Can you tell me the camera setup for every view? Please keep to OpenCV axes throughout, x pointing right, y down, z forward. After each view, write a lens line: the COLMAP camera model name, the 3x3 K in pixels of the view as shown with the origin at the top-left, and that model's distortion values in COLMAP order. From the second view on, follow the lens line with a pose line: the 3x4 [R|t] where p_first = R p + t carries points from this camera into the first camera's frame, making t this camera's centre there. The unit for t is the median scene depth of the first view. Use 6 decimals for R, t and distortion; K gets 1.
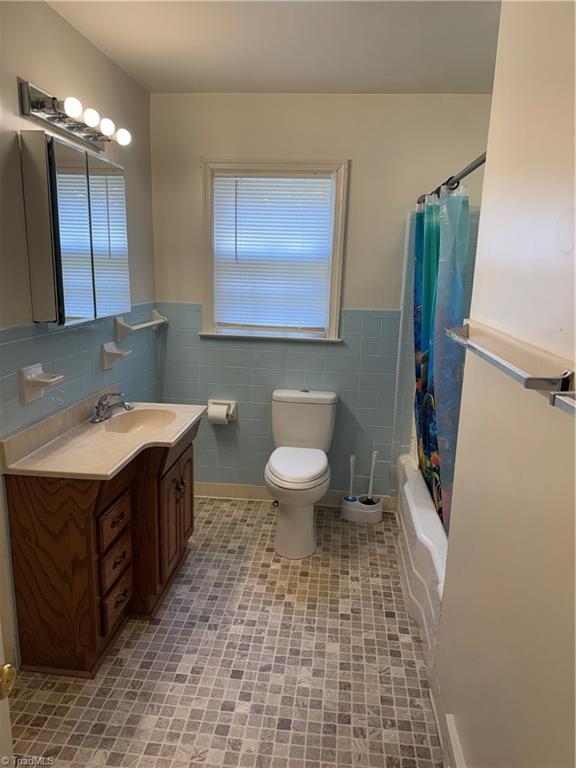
lens RADIAL K [[534.6, 0, 288.0], [0, 534.6, 384.0], [0, 0, 1]] dist [0.094688, -0.122003]
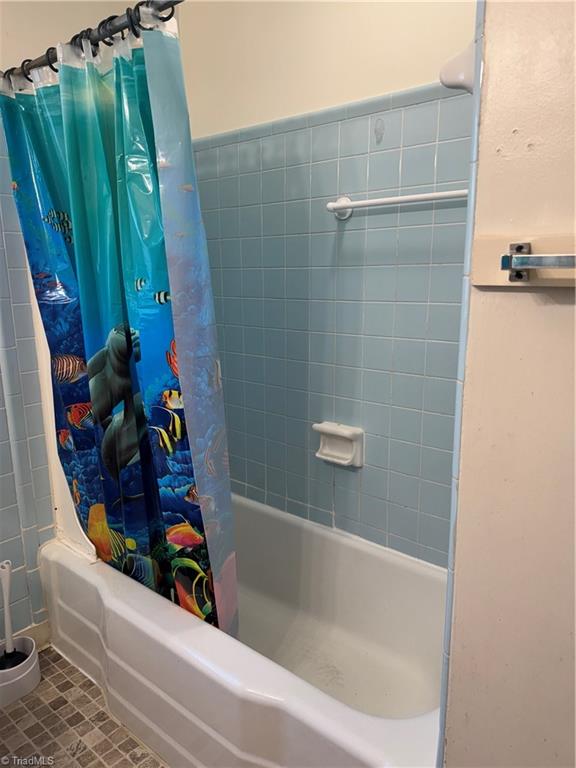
lens RADIAL K [[534.6, 0, 288.0], [0, 534.6, 384.0], [0, 0, 1]] dist [0.094688, -0.122003]
pose [[0.561595, -0.195585, 0.803963, -0.077708], [0.197361, 0.975279, 0.099399, -0.043802], [-0.803529, 0.102849, 0.586313, 0.491140]]
